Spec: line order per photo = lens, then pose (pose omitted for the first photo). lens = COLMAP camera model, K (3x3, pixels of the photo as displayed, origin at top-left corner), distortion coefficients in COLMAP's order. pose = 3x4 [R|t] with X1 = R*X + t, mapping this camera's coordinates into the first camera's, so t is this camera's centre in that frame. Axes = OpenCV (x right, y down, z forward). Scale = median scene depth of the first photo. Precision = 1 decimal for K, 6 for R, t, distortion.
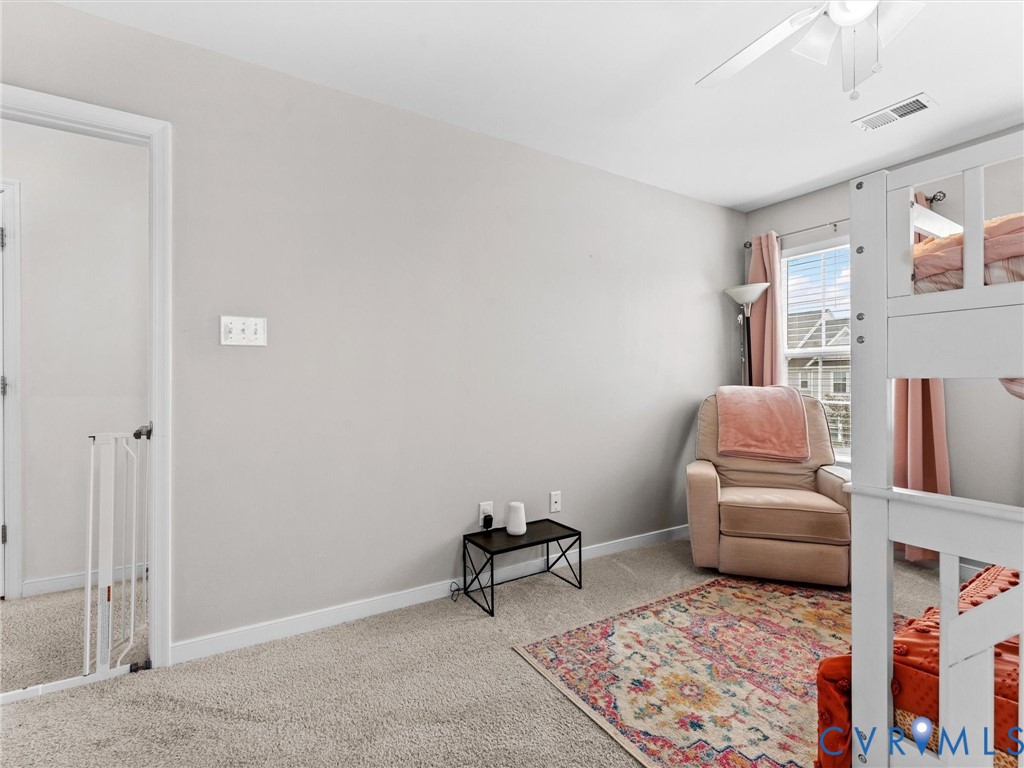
lens RADIAL K [[480.4, 0, 512.3], [0, 480.4, 380.0], [0, 0, 1]] dist [0.014824, 0.000526]
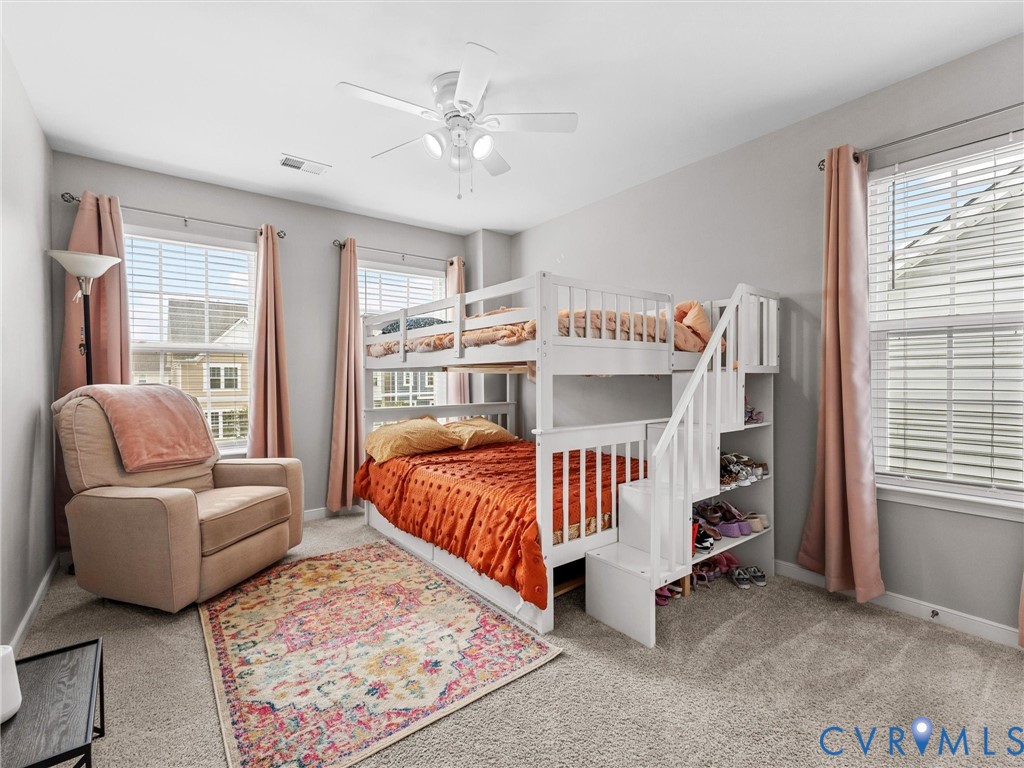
lens RADIAL K [[480.4, 0, 511.9], [0, 480.4, 382.6], [0, 0, 1]] dist [0.014824, 0.000526]
pose [[-0.118185, -0.008757, 0.992953, -0.551151], [0.003124, 0.999953, 0.009190, 0.005305], [-0.992987, 0.004189, -0.118152, 0.640590]]
